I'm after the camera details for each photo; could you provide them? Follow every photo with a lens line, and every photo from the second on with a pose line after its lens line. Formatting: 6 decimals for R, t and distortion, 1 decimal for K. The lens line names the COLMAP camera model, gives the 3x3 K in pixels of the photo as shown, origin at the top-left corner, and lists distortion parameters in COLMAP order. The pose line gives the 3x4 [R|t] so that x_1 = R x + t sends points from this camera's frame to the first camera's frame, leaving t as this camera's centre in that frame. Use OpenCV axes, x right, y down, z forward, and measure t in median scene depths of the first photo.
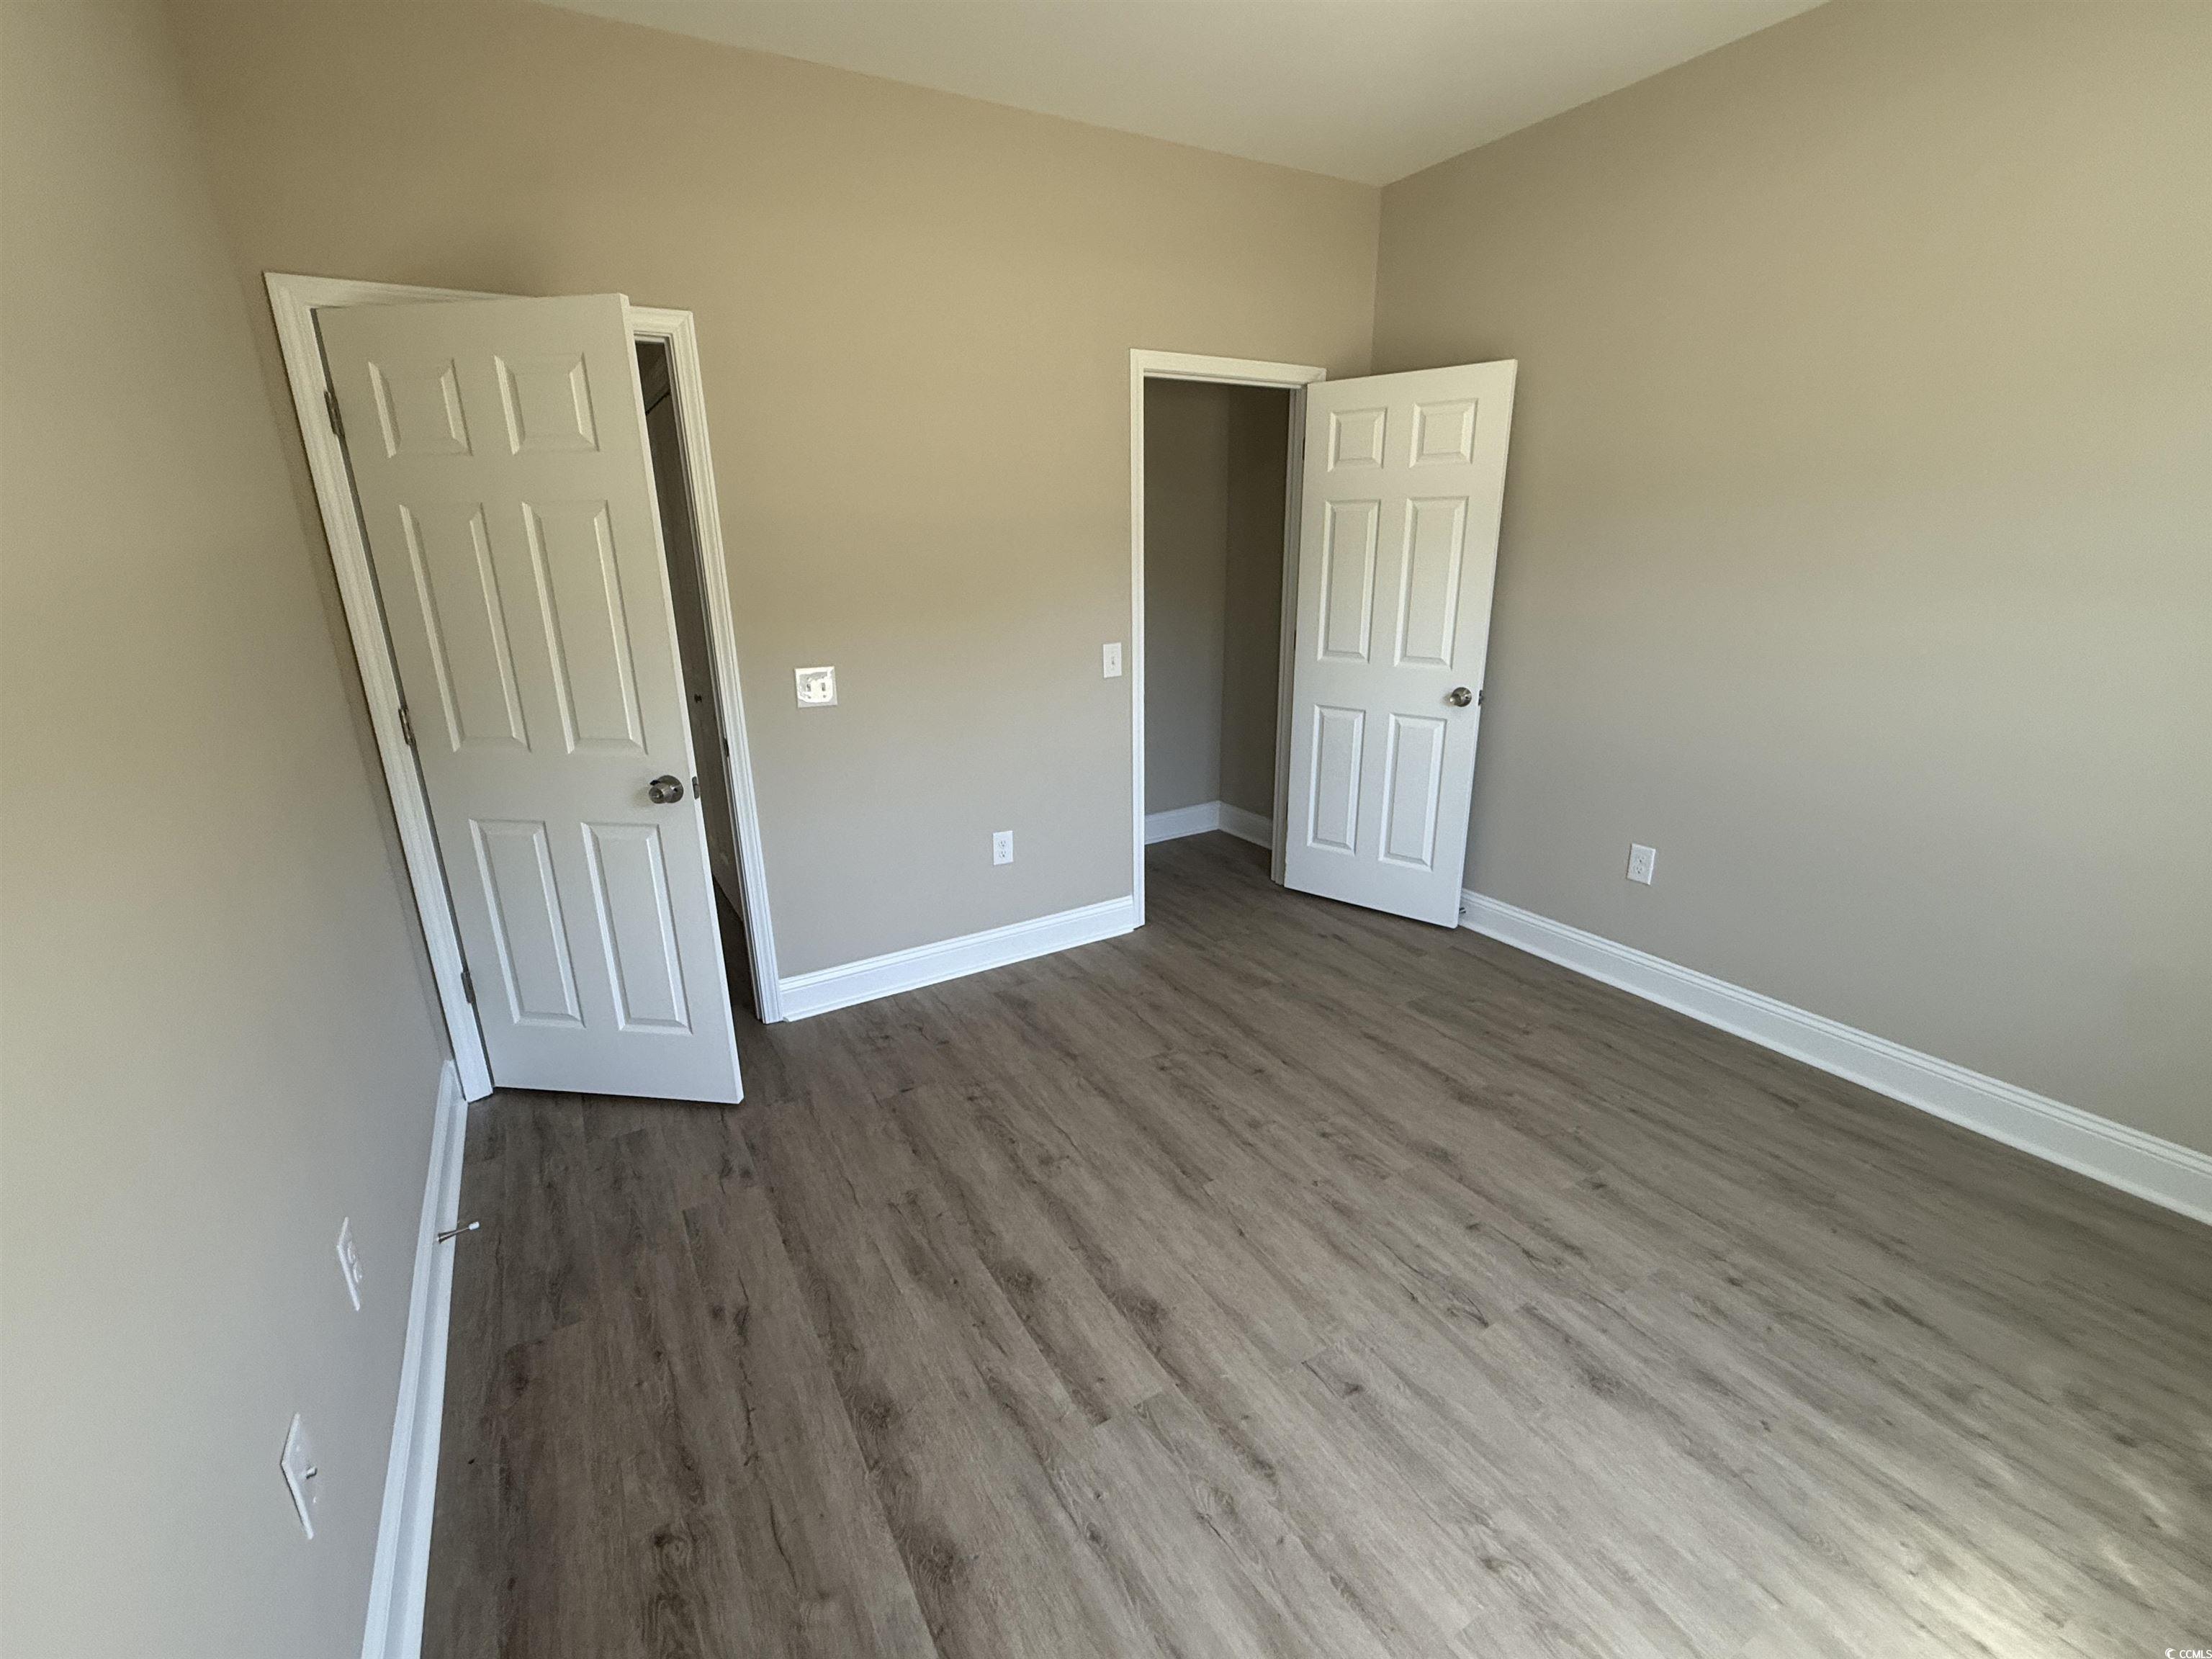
lens RADIAL K [[938.9, 0, 1106.0], [0, 938.9, 829.5], [0, 0, 1]] dist [0.000323, 0.000199]
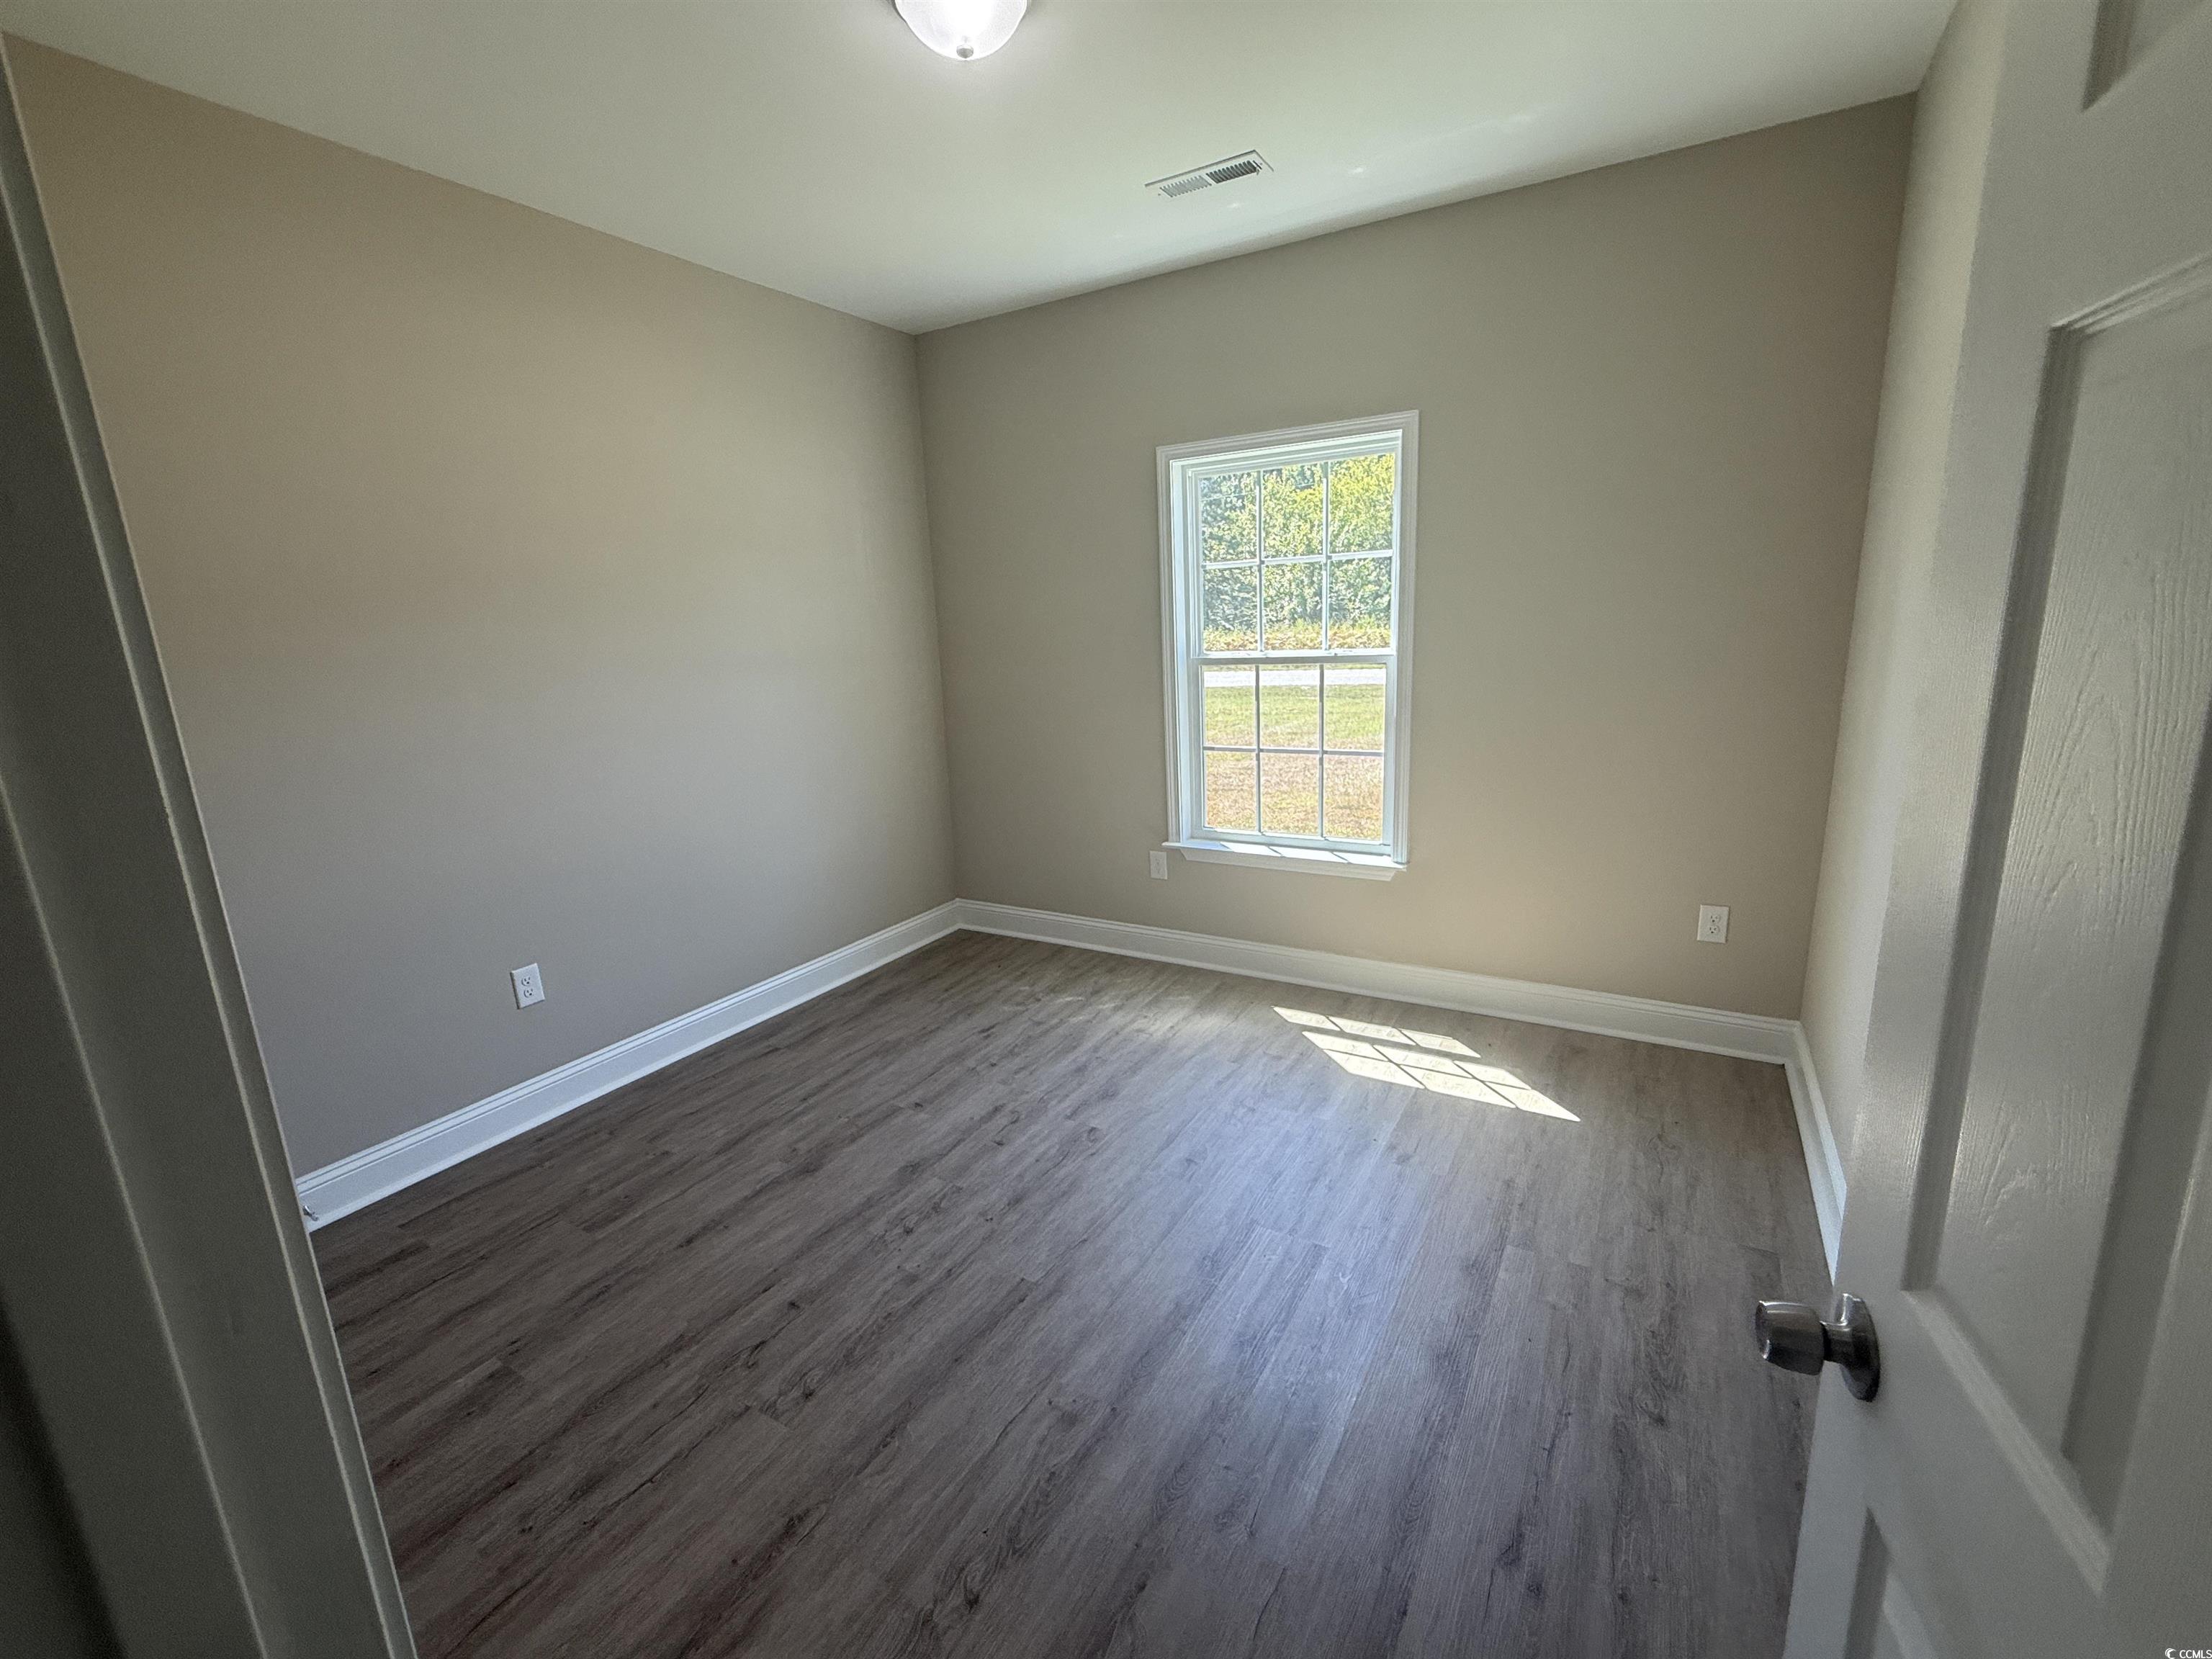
lens RADIAL K [[938.9, 0, 1106.0], [0, 938.9, 829.5], [0, 0, 1]] dist [0.000323, 0.000199]
pose [[-0.474322, -0.152321, 0.867074, -0.668306], [0.311715, 0.892051, 0.327229, -0.308526], [-0.823318, 0.425492, -0.375639, 1.080414]]
